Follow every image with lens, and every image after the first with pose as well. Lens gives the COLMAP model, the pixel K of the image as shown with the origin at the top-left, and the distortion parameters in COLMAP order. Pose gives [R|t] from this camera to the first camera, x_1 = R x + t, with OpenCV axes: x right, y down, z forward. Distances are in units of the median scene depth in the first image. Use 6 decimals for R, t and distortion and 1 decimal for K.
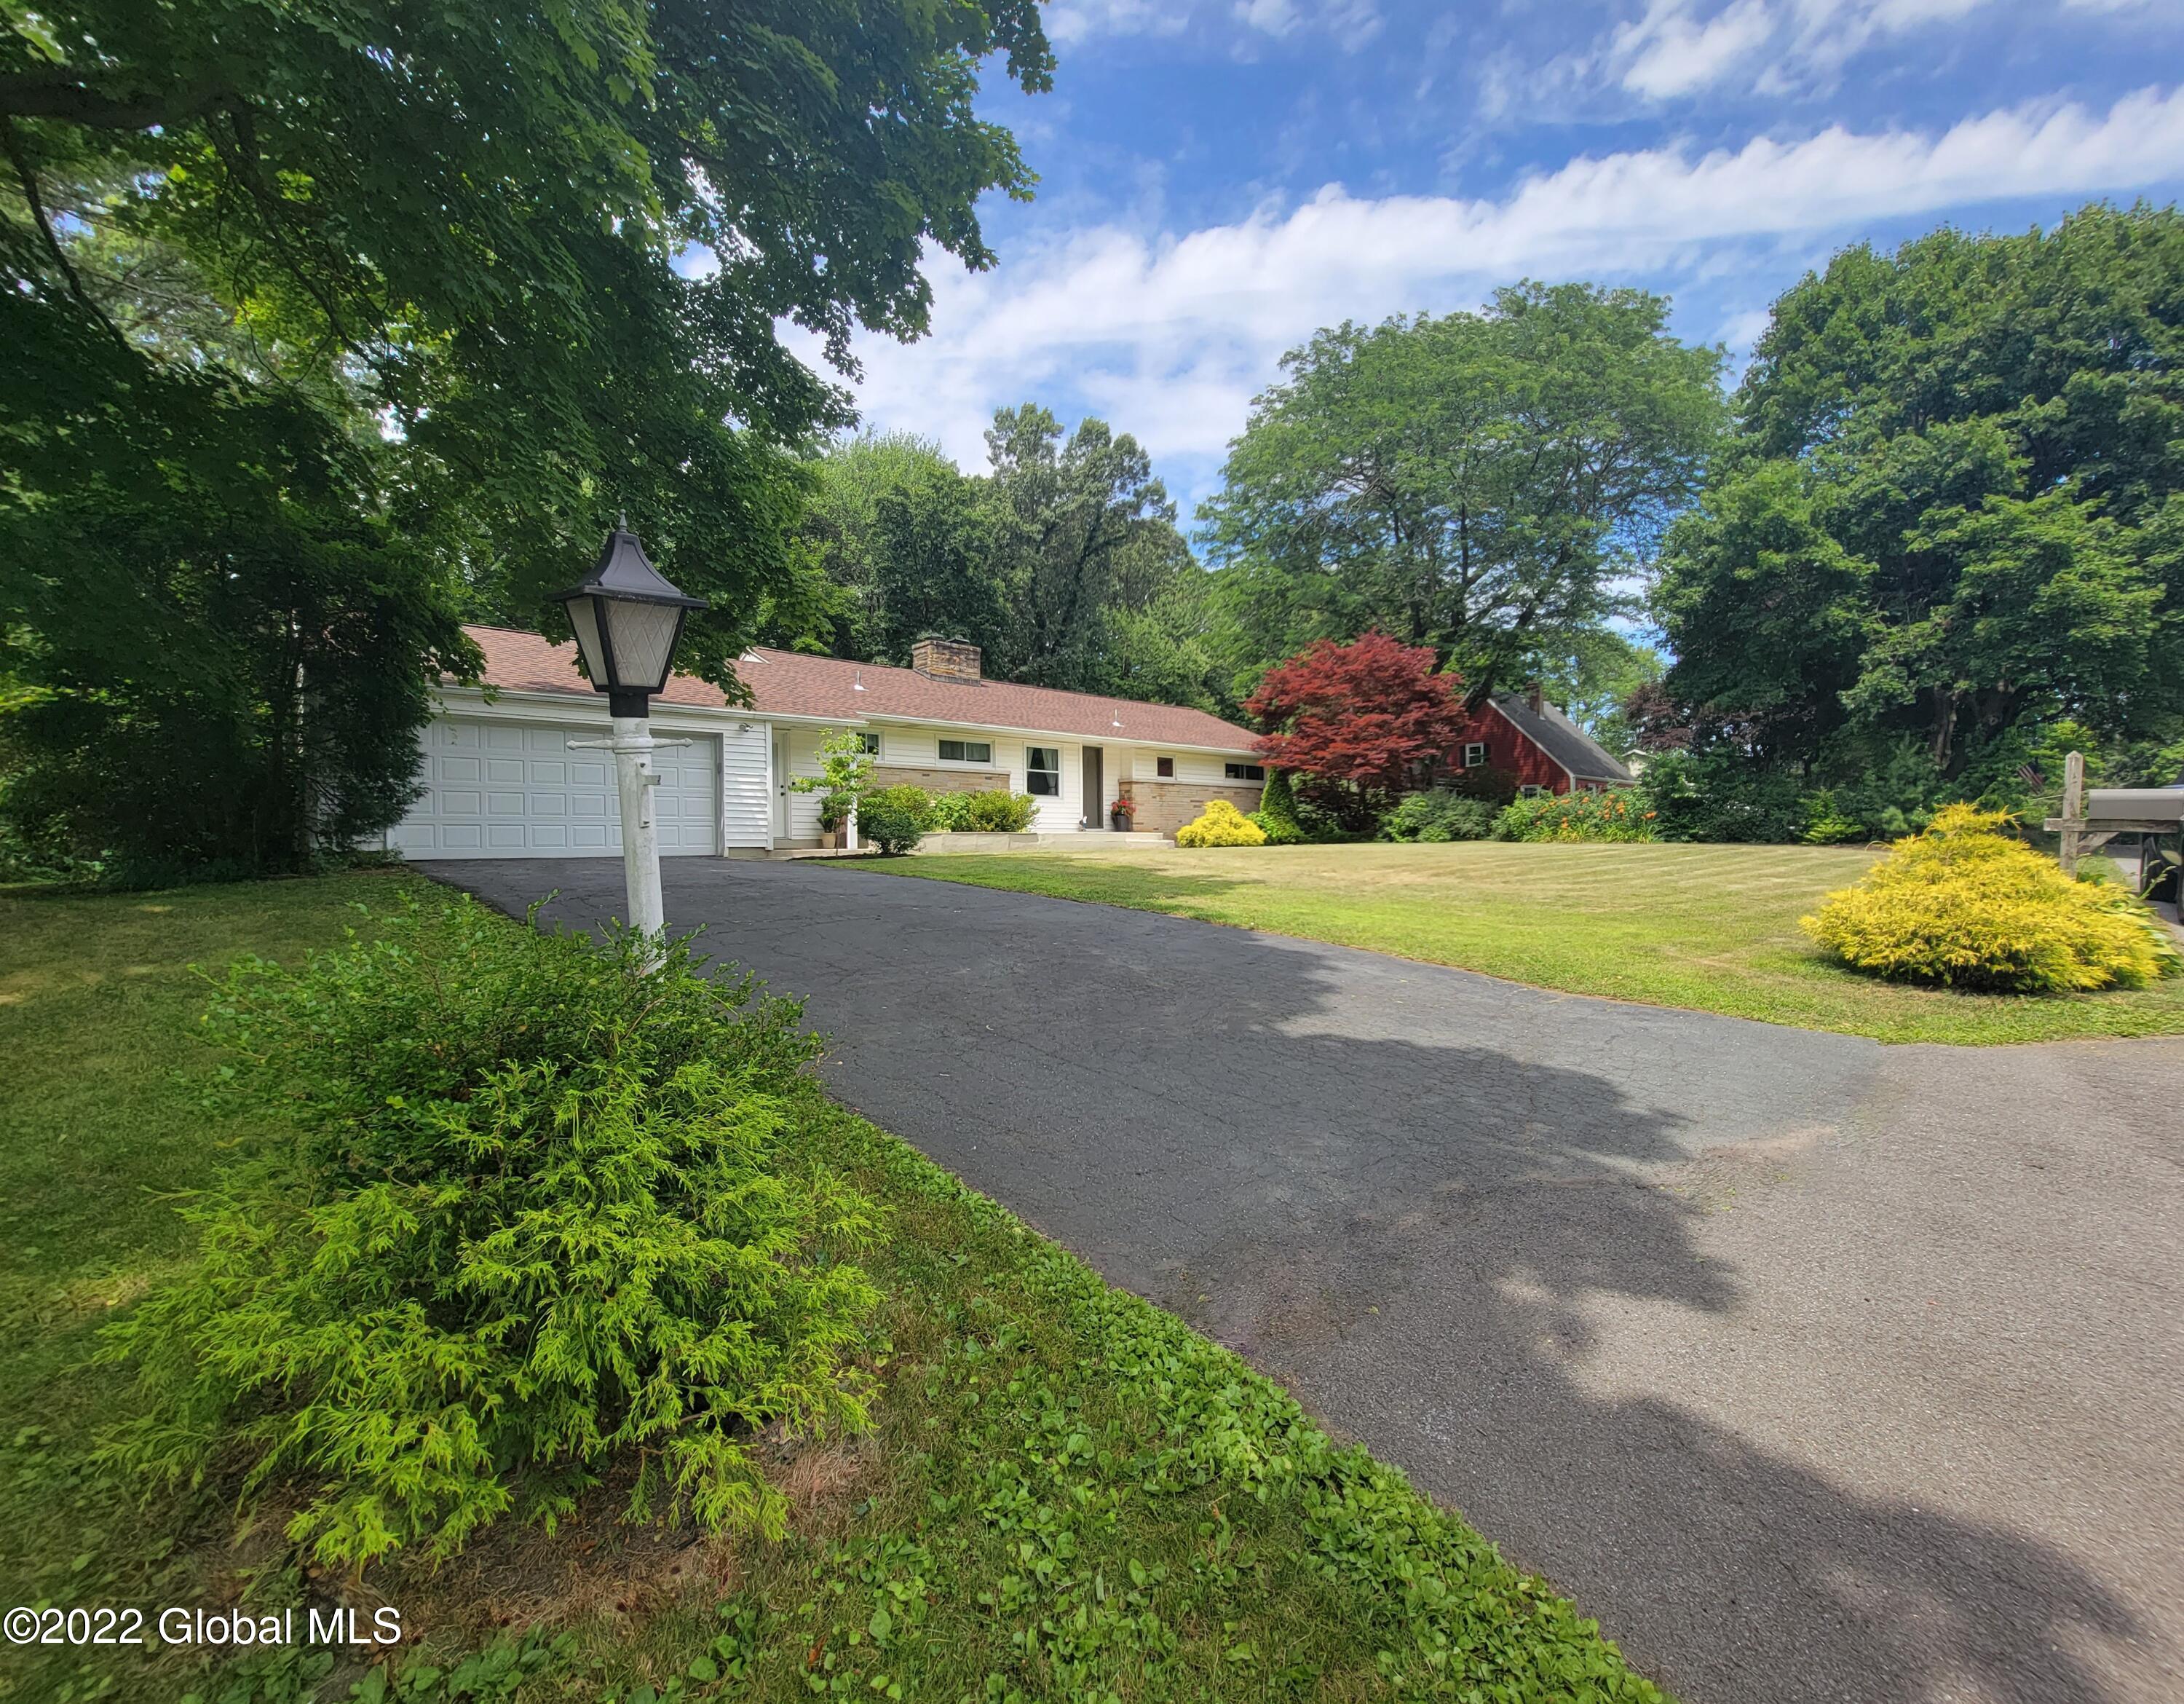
lens RADIAL K [[913.8, 0, 1131.4], [0, 913.8, 830.6], [0, 0, 1]] dist [0.003201, 0.000137]
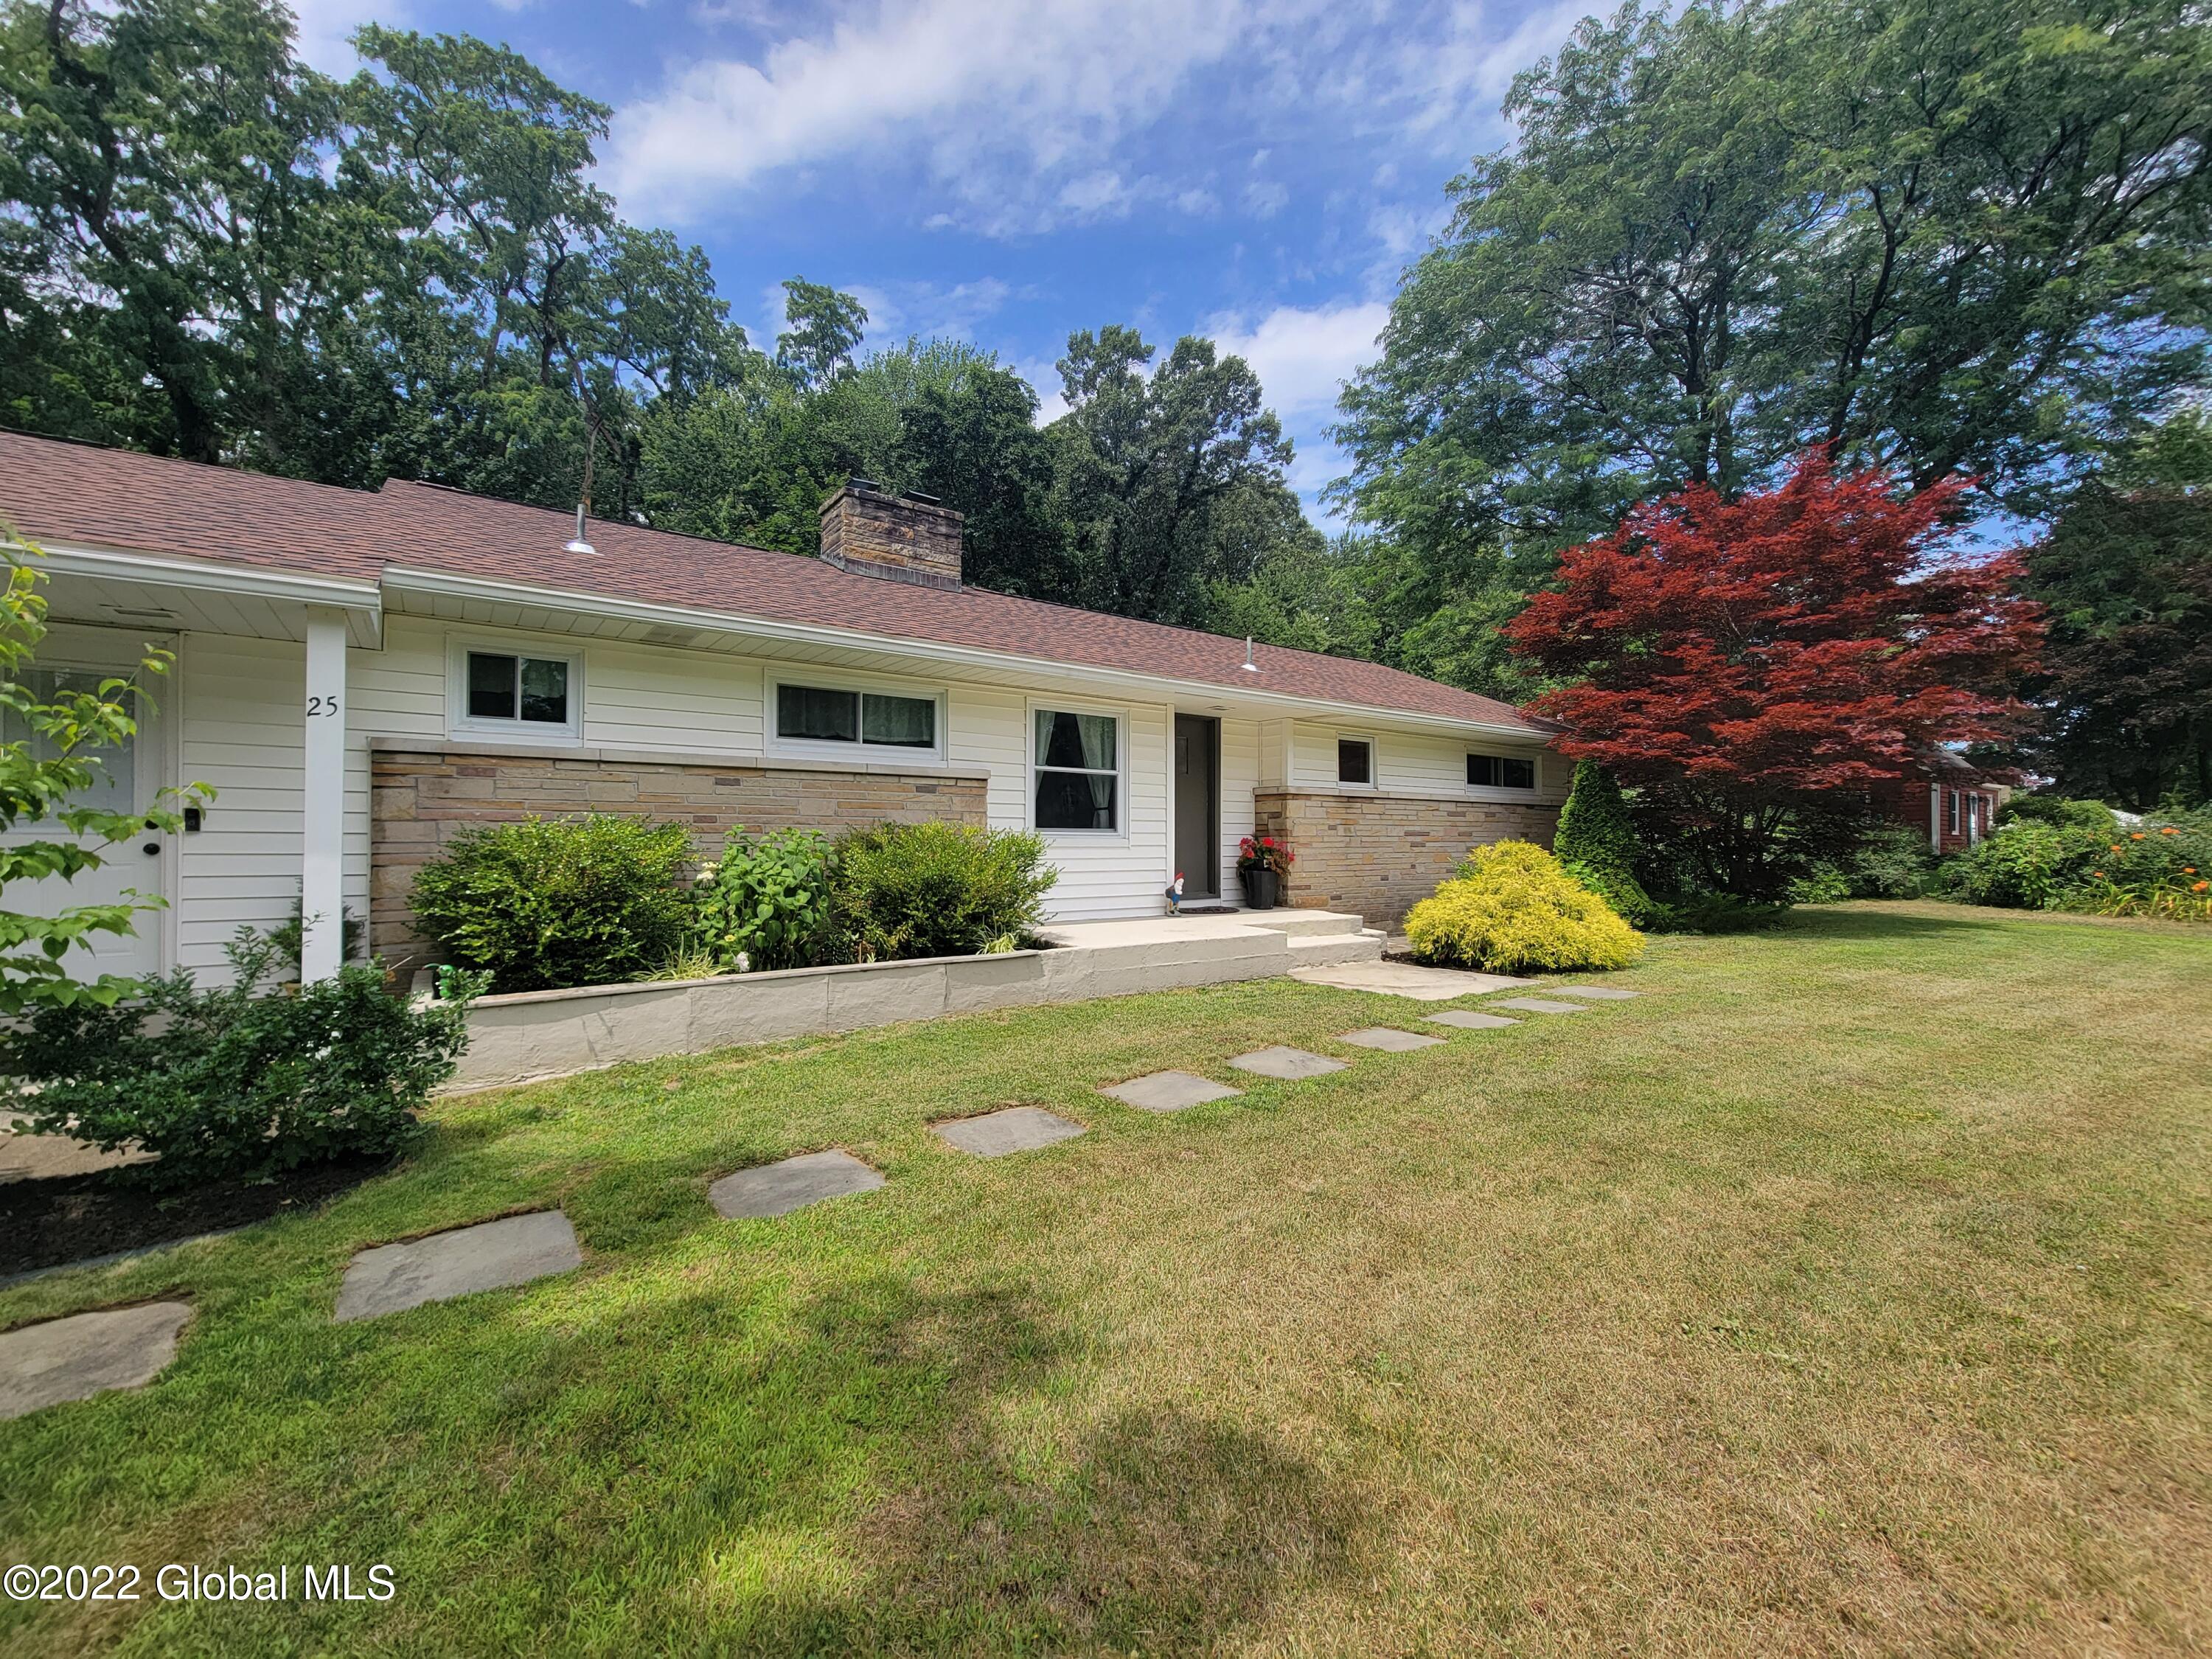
lens RADIAL K [[887.9, 0, 1103.7], [0, 887.9, 824.7], [0, 0, 1]] dist [-0.010025, 0.000123]
pose [[0.991304, 0.007831, -0.131355, -0.029578], [-0.008335, 0.999960, -0.003284, -0.035605], [0.131324, 0.004350, 0.991330, 0.544755]]
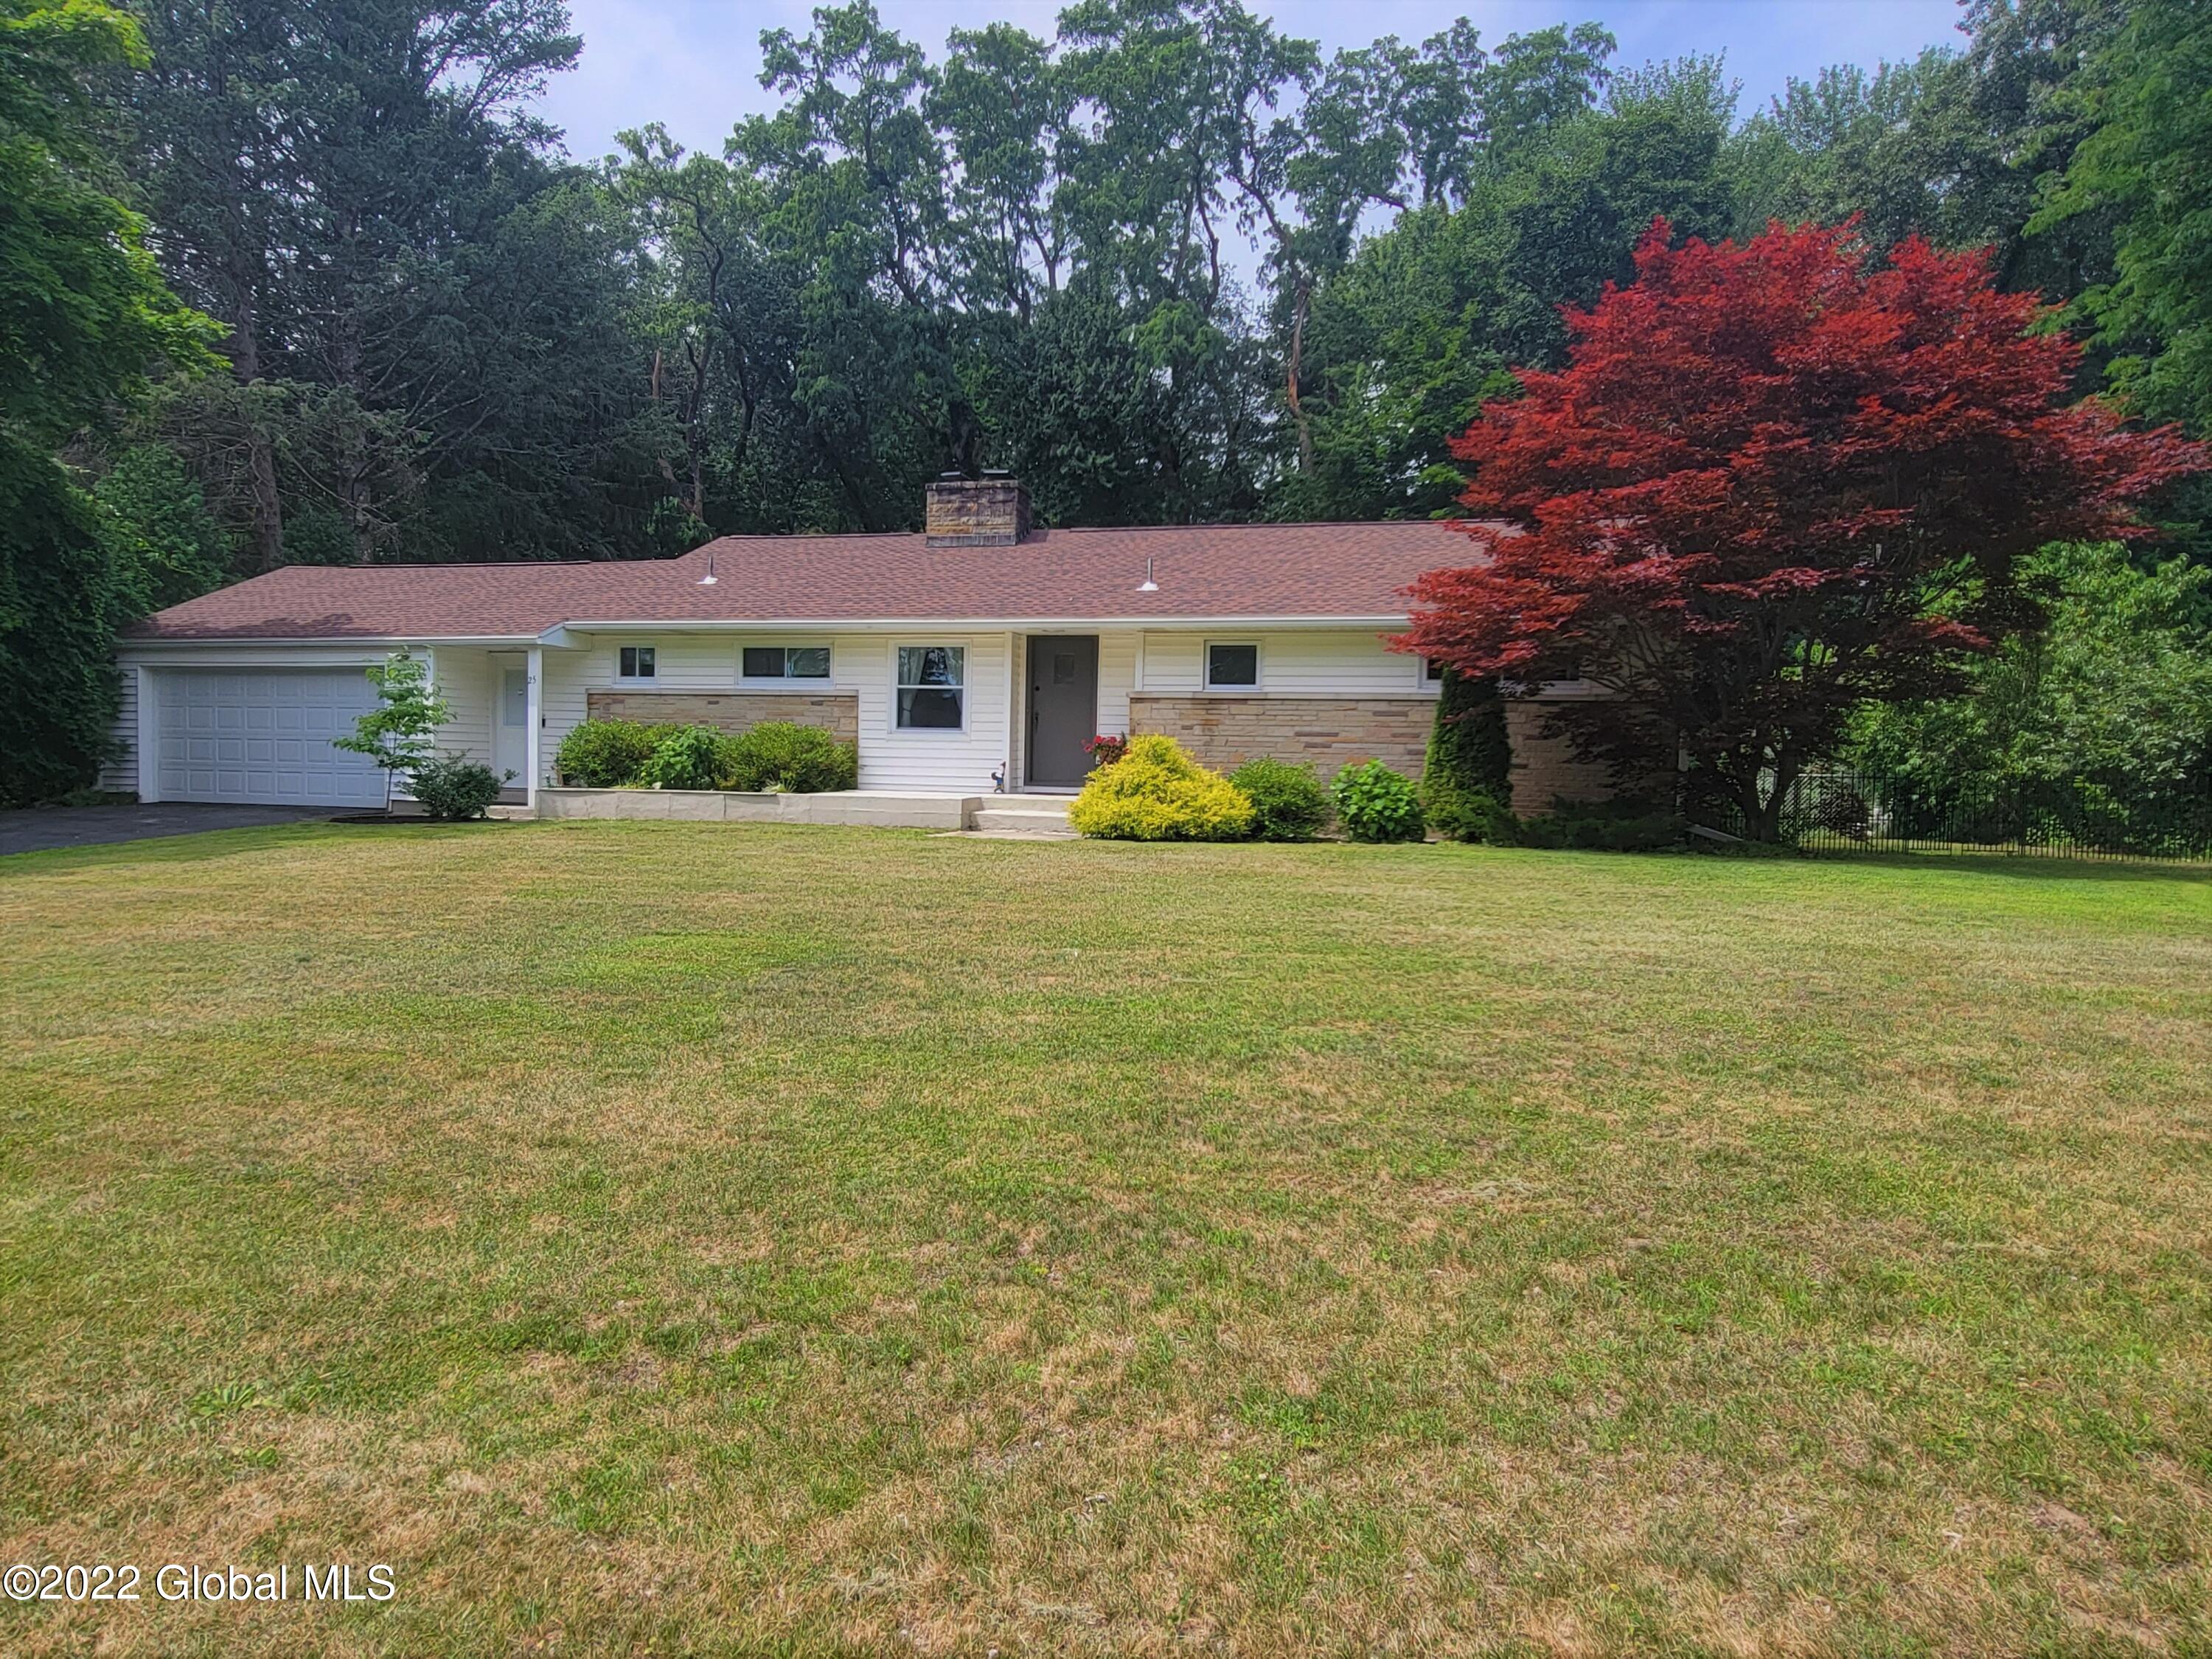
lens RADIAL K [[1329.2, 0, 1105.8], [0, 1329.2, 827.9], [0, 0, 1]] dist [-0.006500, 0.000684]
pose [[0.534737, 0.055995, -0.843161, 0.603871], [-0.014105, 0.998255, 0.057349, -0.023182], [0.844901, -0.018774, 0.534593, 0.574274]]
